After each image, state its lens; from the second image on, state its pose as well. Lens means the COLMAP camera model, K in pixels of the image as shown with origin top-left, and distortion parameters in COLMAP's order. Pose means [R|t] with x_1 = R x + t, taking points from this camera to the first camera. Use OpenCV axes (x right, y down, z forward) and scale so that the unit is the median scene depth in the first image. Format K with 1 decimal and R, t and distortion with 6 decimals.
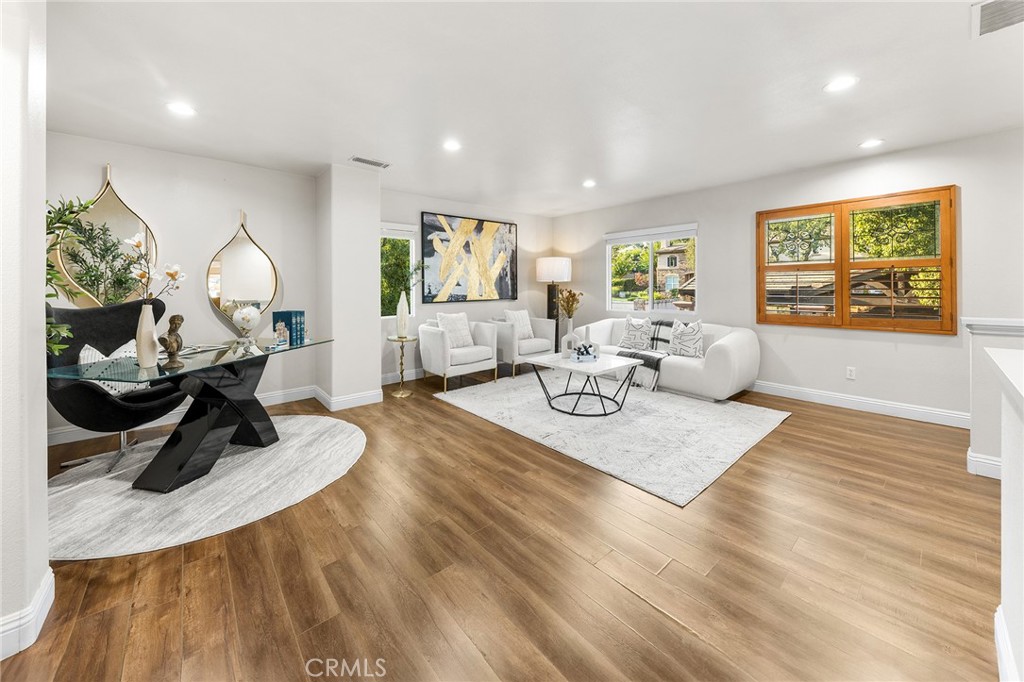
lens RADIAL K [[394.8, 0, 510.6], [0, 394.8, 289.0], [0, 0, 1]] dist [0.000661, 0.000091]
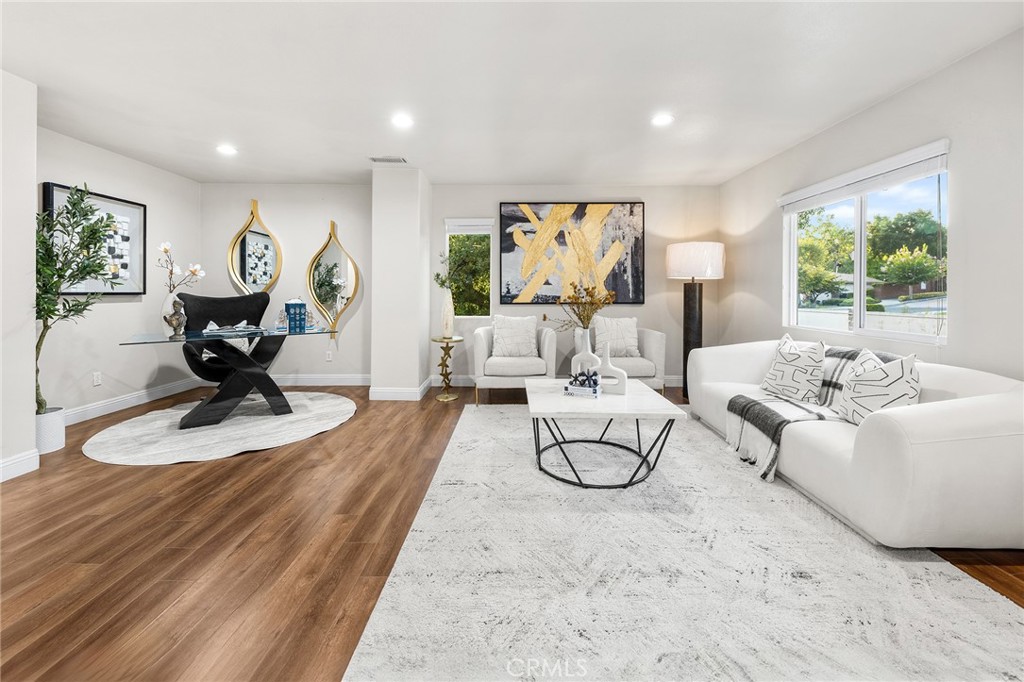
lens RADIAL K [[407.1, 0, 492.8], [0, 407.1, 293.5], [0, 0, 1]] dist [-0.000576, -0.000139]
pose [[0.736887, 0.008818, -0.675959, 0.380976], [-0.011420, 0.999935, 0.000595, 0.011662], [0.675920, 0.007281, 0.736939, 0.290261]]
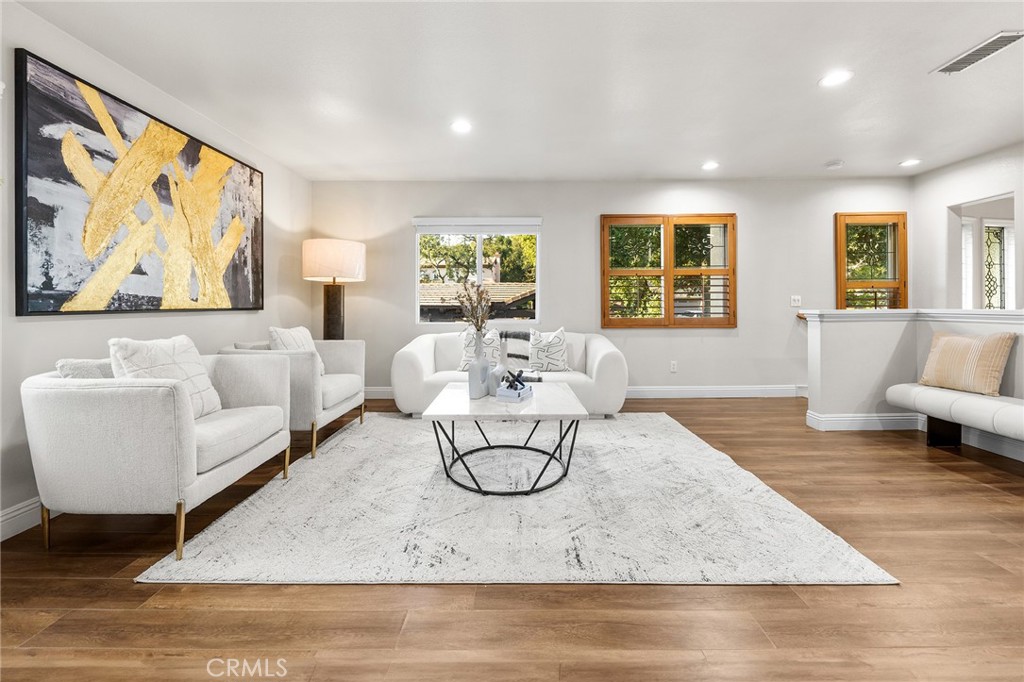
lens RADIAL K [[392.6, 0, 538.5], [0, 392.6, 307.0], [0, 0, 1]] dist [-0.000001, -0.003142]
pose [[0.636696, 0.000767, 0.771115, -0.188747], [0.005148, 0.999973, -0.005245, 0.032334], [-0.771098, 0.007309, 0.636674, 0.420808]]
